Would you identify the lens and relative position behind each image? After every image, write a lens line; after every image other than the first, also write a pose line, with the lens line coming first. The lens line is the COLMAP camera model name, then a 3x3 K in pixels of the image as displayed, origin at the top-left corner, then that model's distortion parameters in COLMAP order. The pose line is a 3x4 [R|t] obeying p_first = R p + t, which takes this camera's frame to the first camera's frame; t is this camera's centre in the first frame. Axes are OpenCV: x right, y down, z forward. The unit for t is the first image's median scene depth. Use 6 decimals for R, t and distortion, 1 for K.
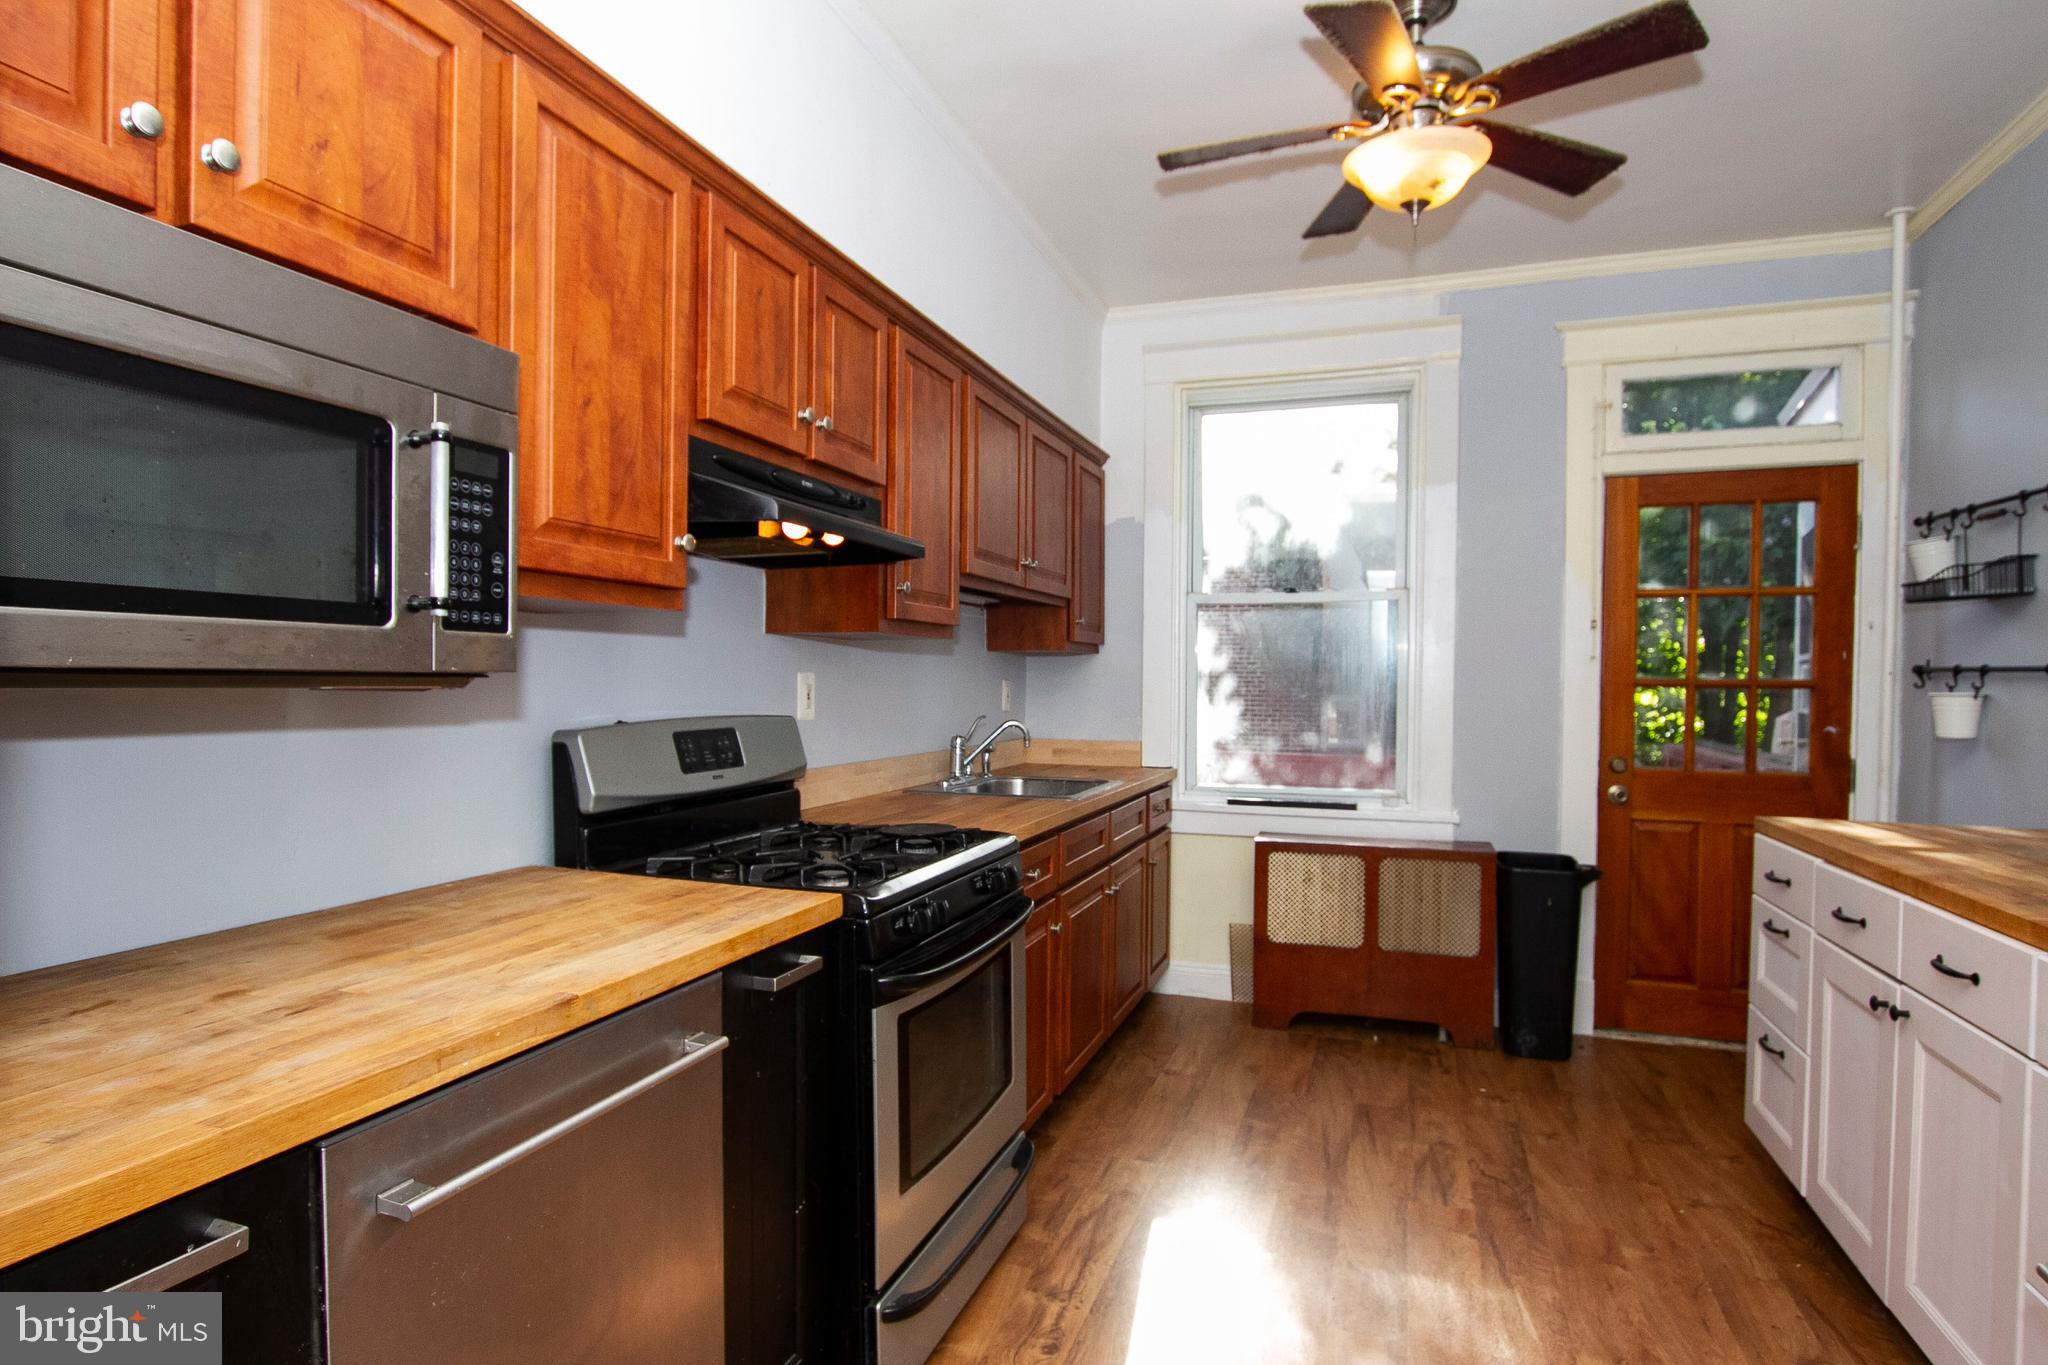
lens RADIAL K [[1109.5, 0, 1024.0], [0, 1109.5, 682.5], [0, 0, 1]] dist [-0.001659, 0.000269]
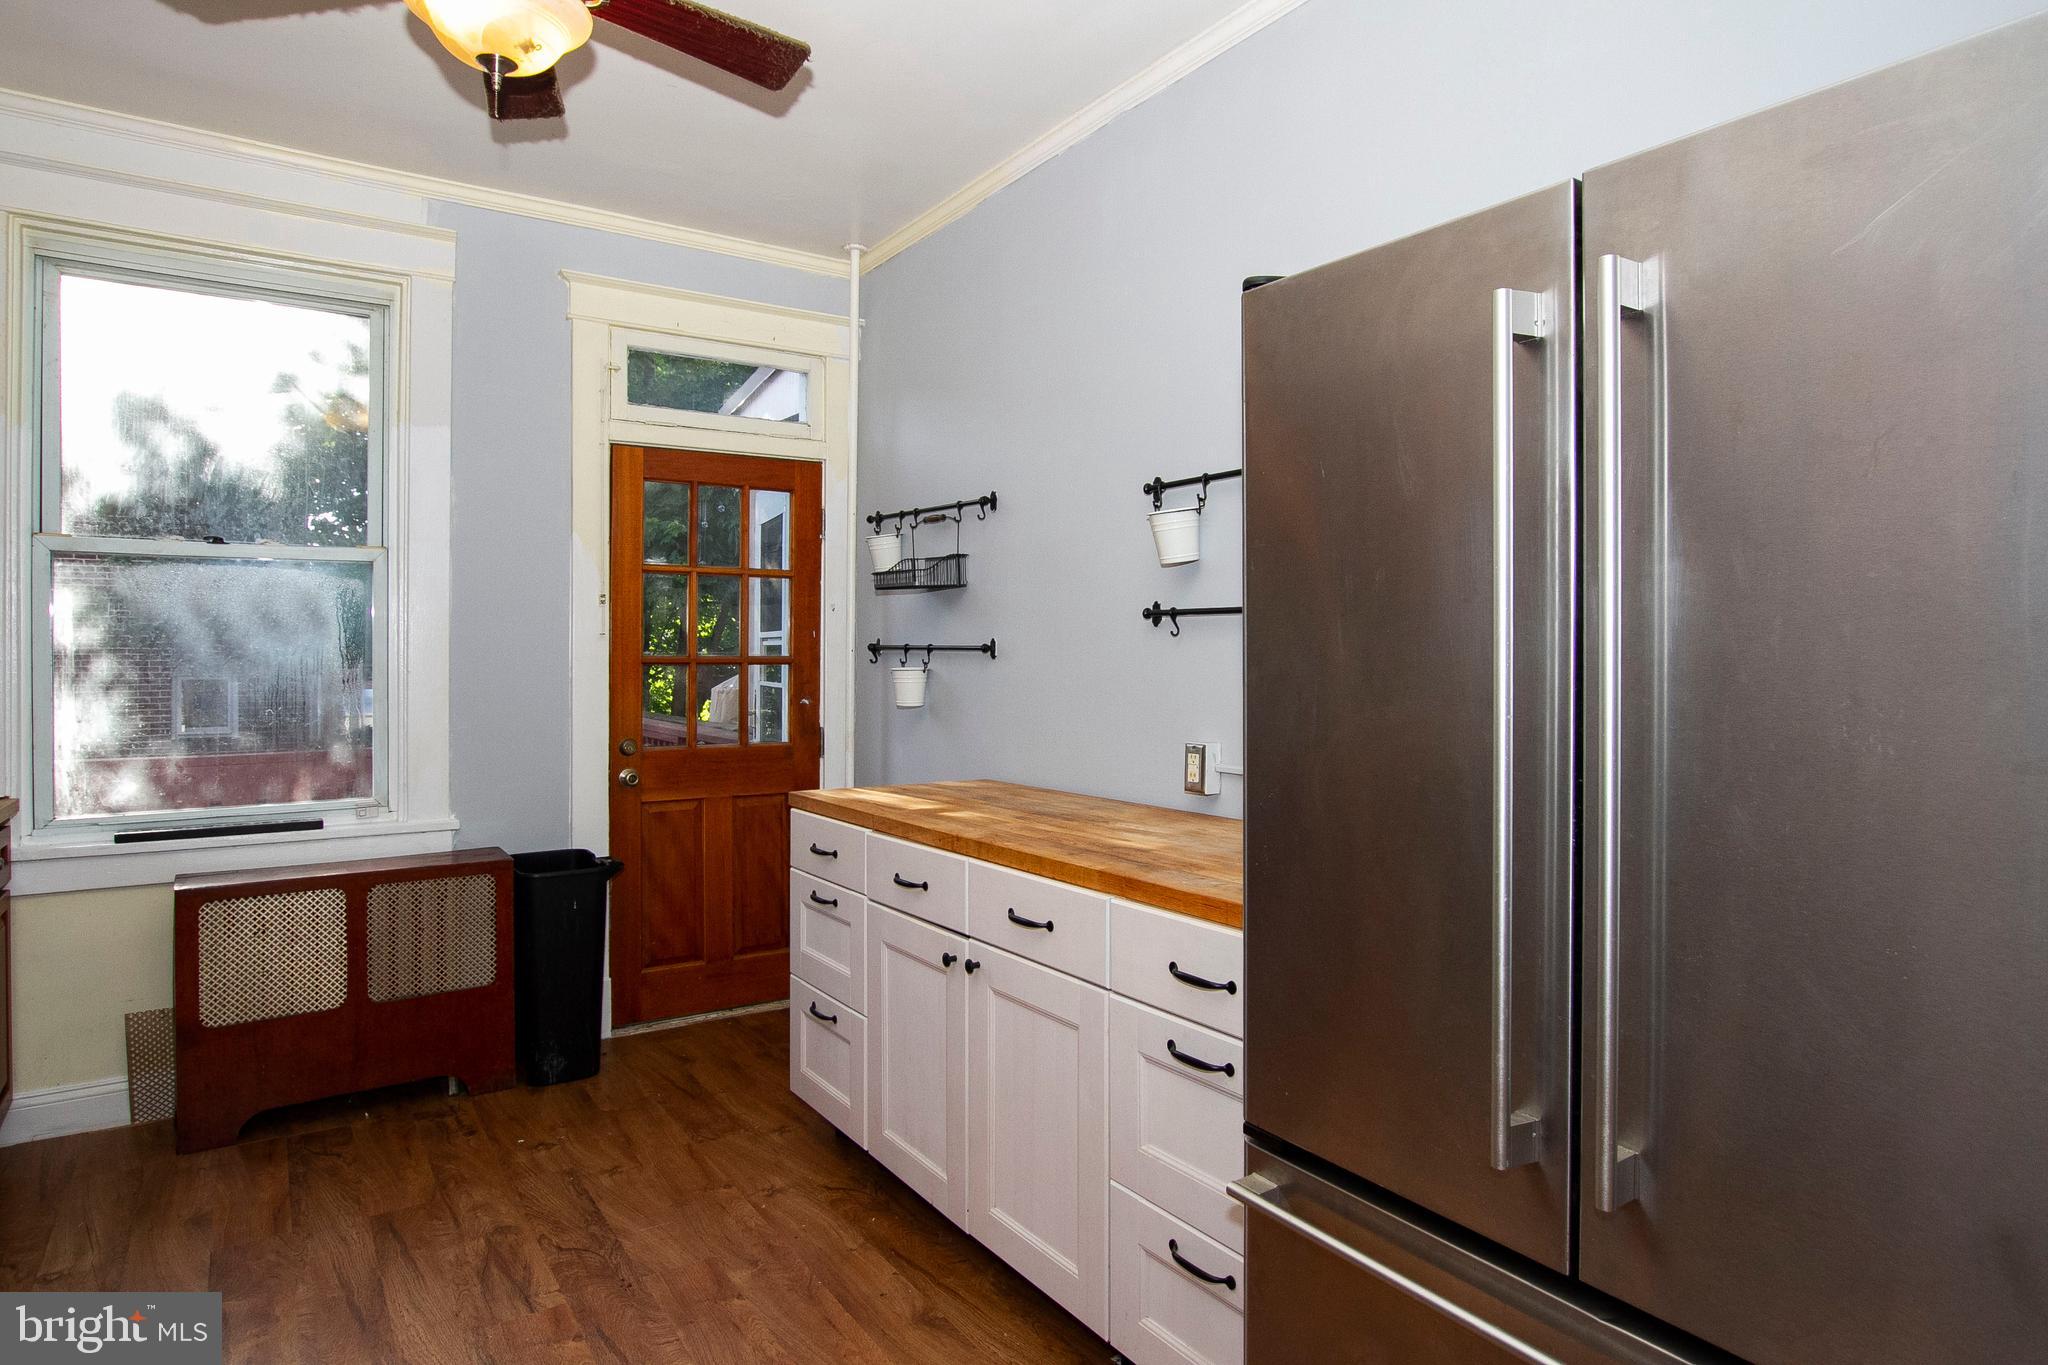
lens RADIAL K [[1134.8, 0, 1025.4], [0, 1134.8, 648.6], [0, 0, 1]] dist [-0.027531, 0.008494]
pose [[0.597838, -0.005217, 0.801600, -0.042545], [0.007724, 0.999970, 0.000748, -0.009107], [-0.801579, 0.005744, 0.597861, 0.152349]]
